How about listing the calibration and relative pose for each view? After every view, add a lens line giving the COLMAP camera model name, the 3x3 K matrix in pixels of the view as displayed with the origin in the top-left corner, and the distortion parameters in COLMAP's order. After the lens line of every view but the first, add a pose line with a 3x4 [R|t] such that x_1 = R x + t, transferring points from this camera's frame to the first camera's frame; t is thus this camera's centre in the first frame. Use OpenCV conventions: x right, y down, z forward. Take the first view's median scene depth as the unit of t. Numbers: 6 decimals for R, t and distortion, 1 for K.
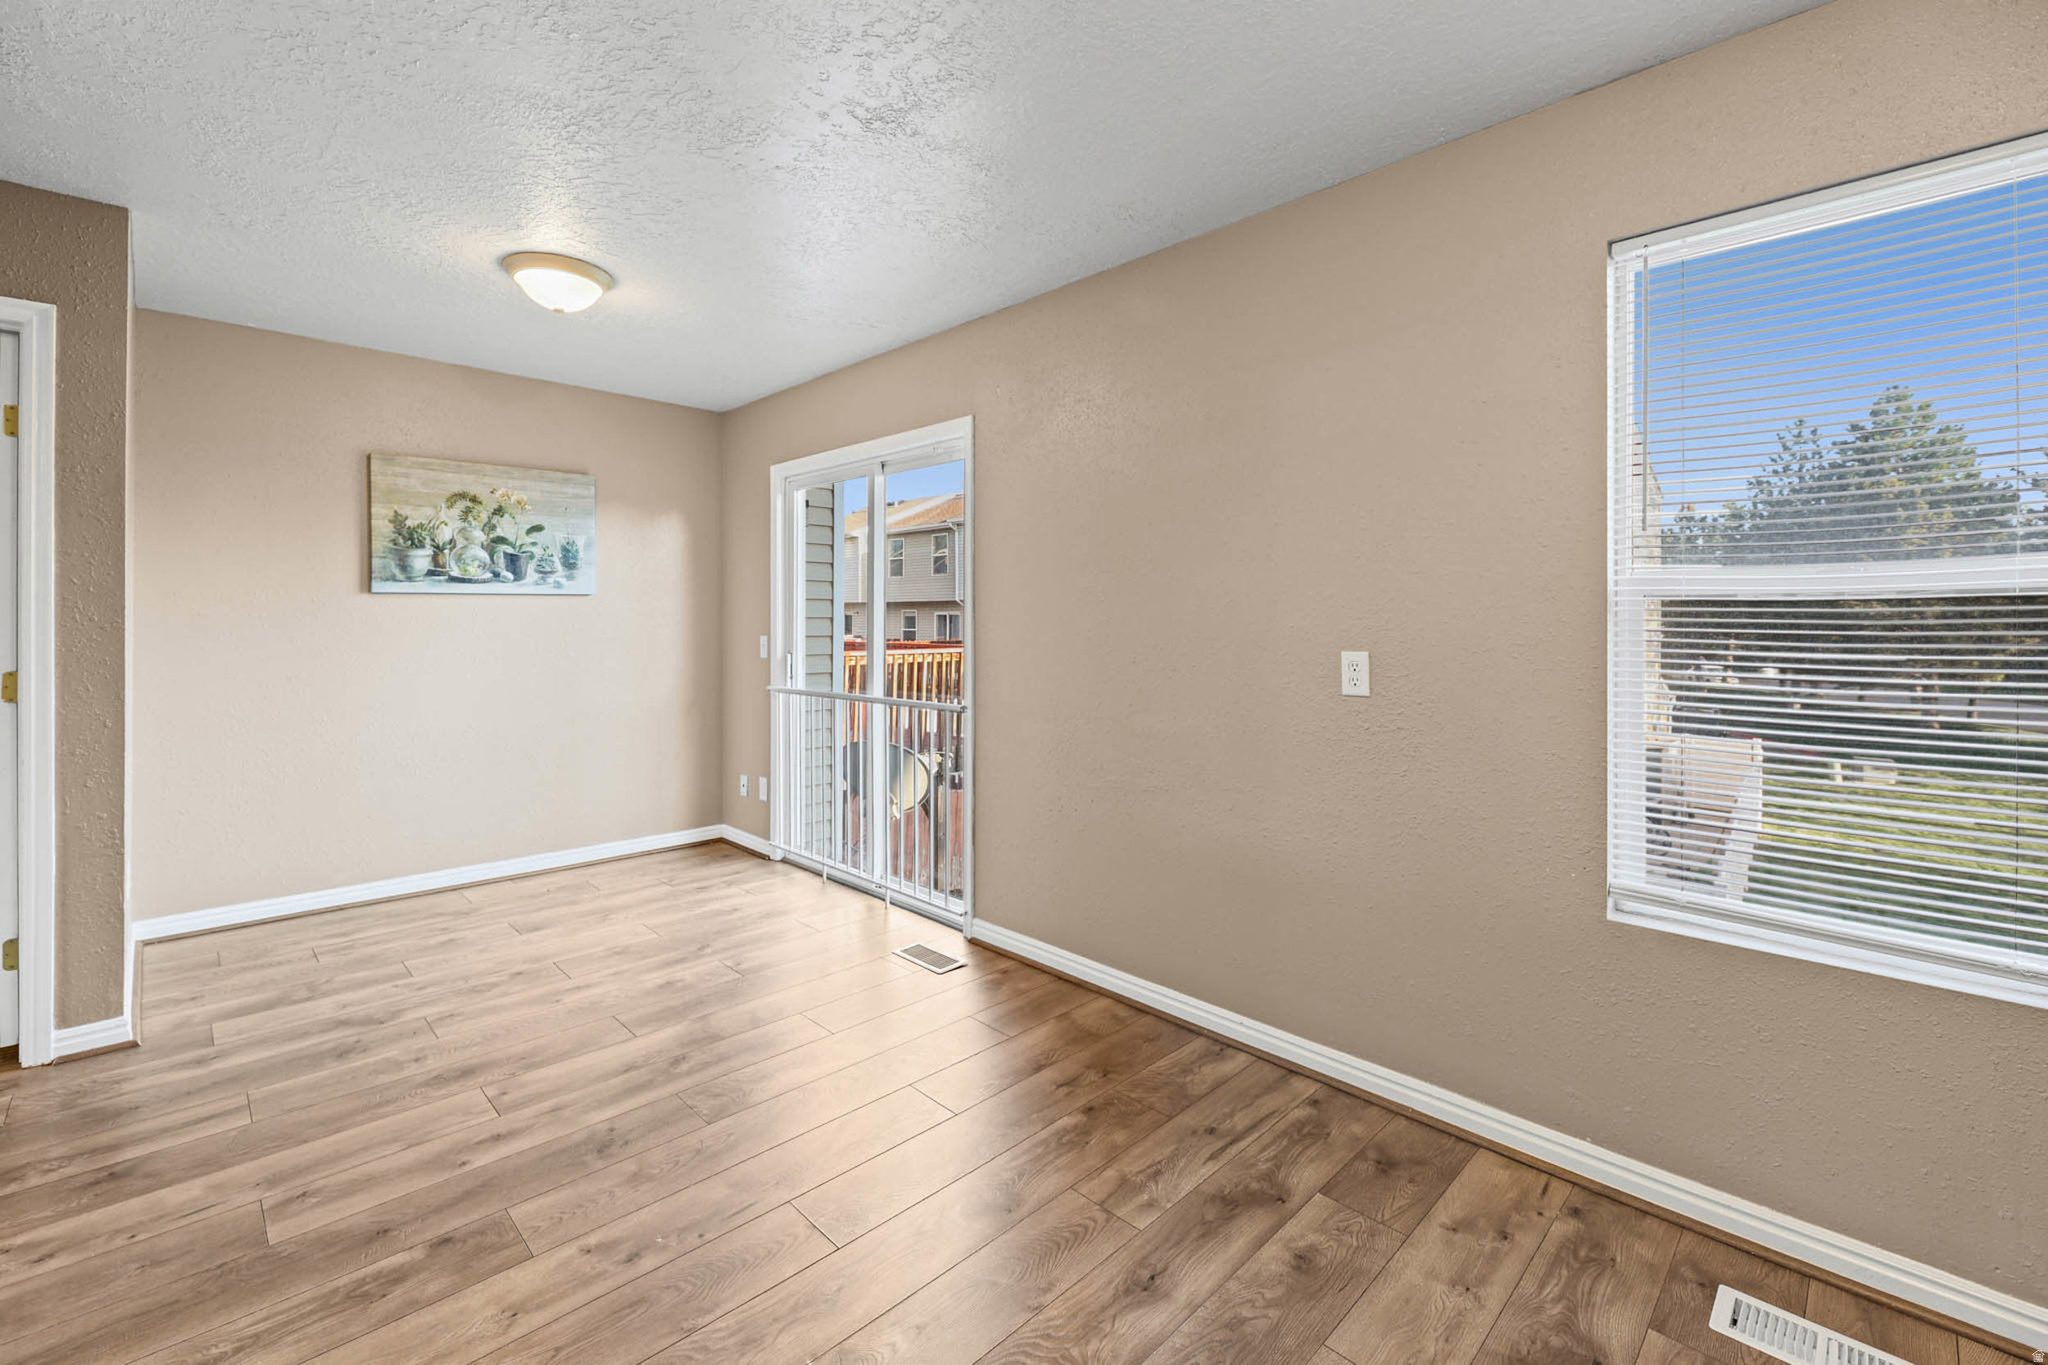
lens RADIAL K [[838.1, 0, 947.7], [0, 838.1, 630.0], [0, 0, 1]] dist [-0.000988, -0.000963]
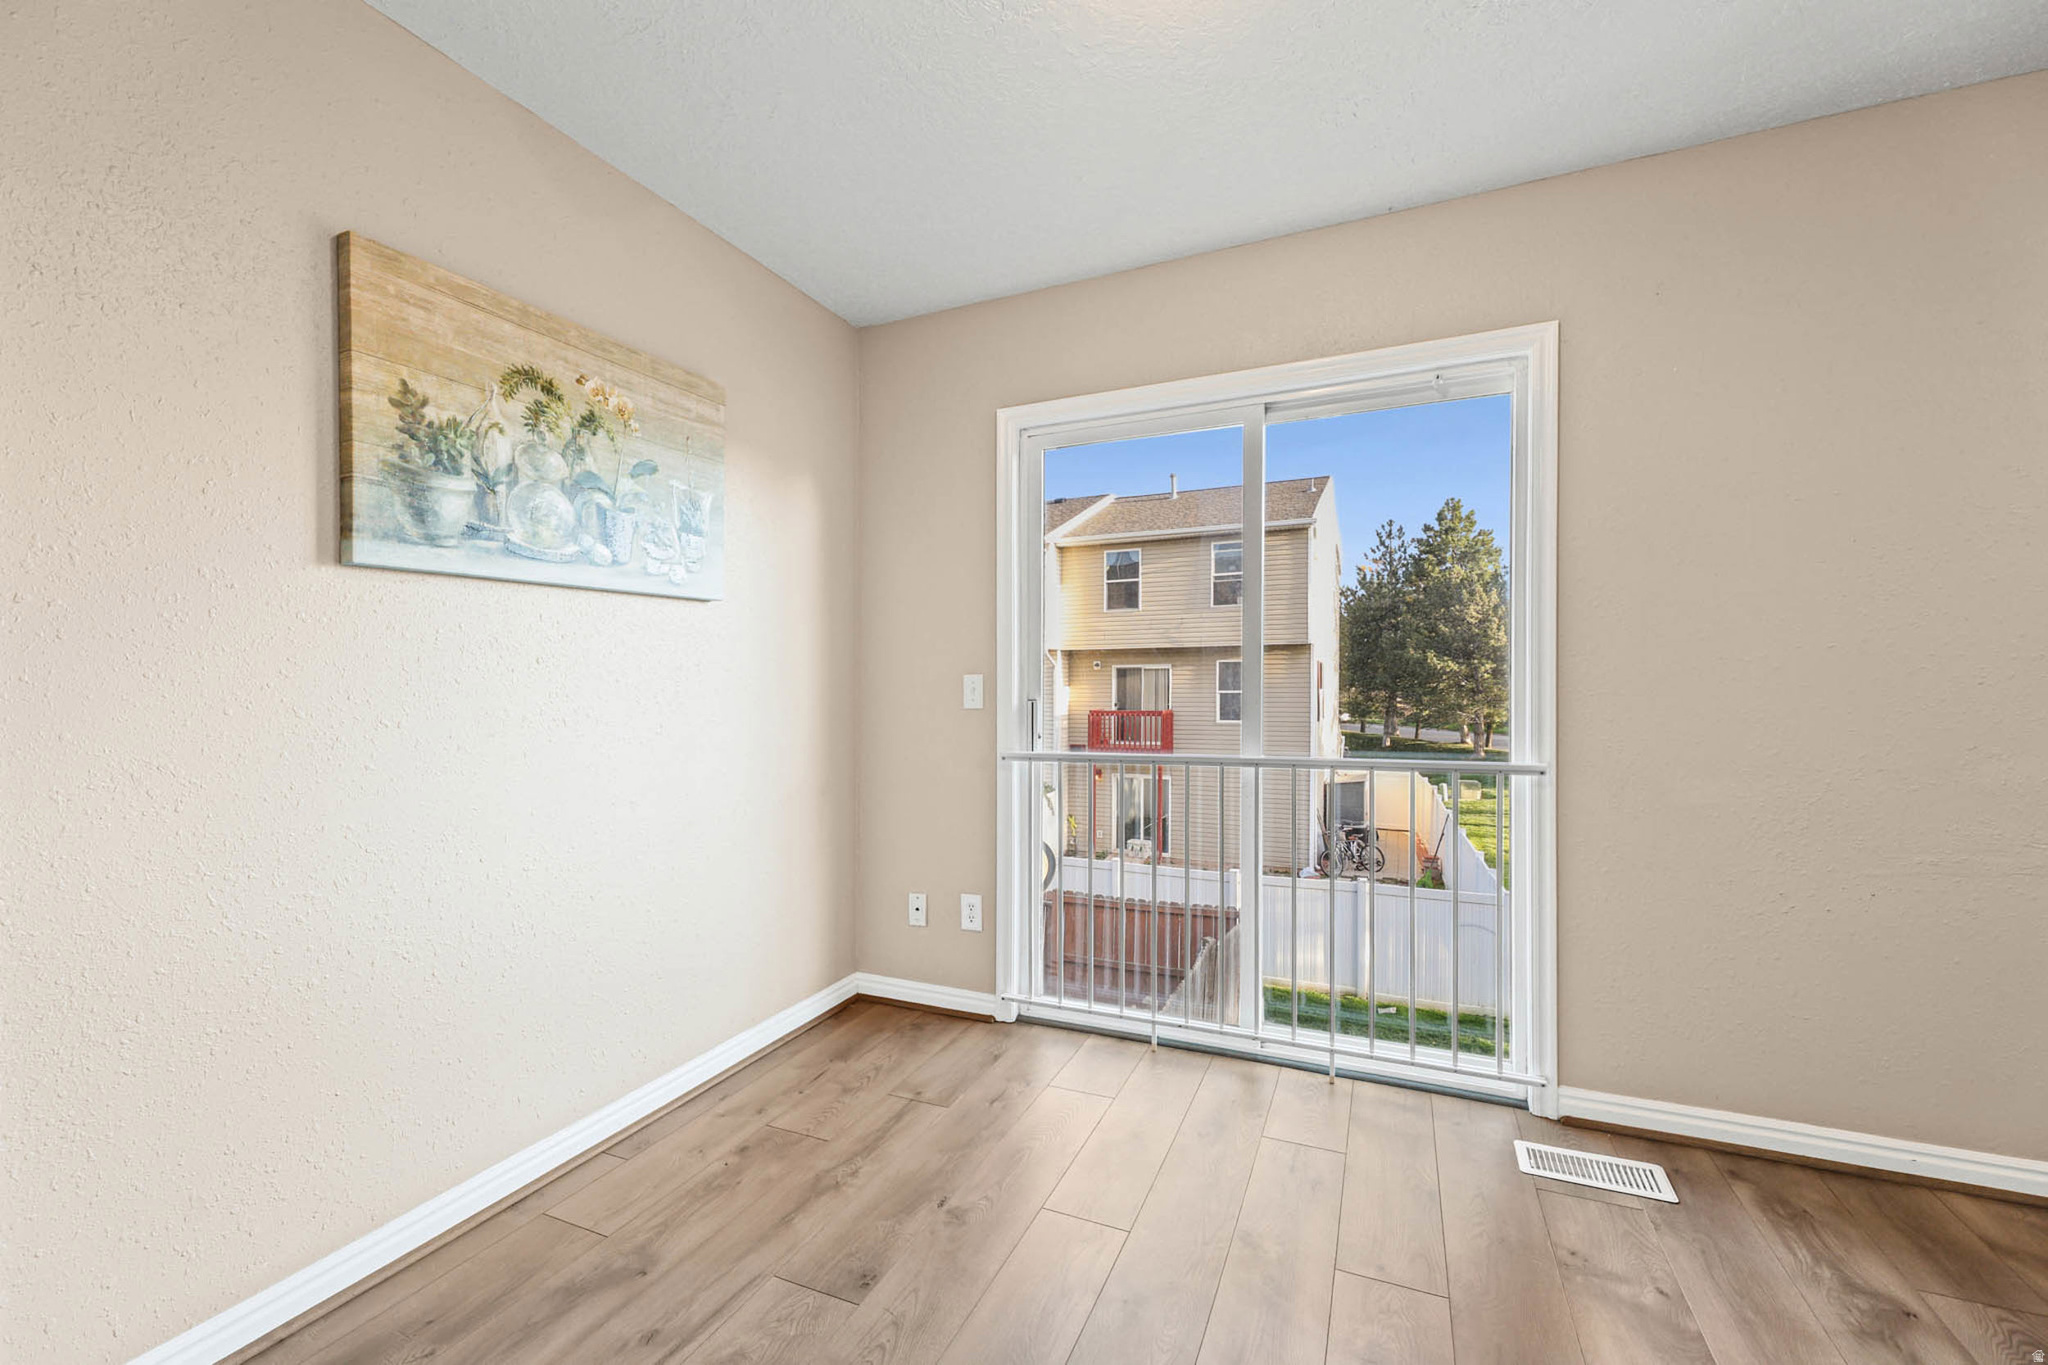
lens RADIAL K [[838.1, 0, 982.9], [0, 838.1, 688.1], [0, 0, 1]] dist [-0.000988, -0.000963]
pose [[0.926014, -0.010969, 0.377331, -0.522990], [0.013093, 0.999910, -0.003064, 0.022347], [-0.377263, 0.007777, 0.926074, 0.462258]]
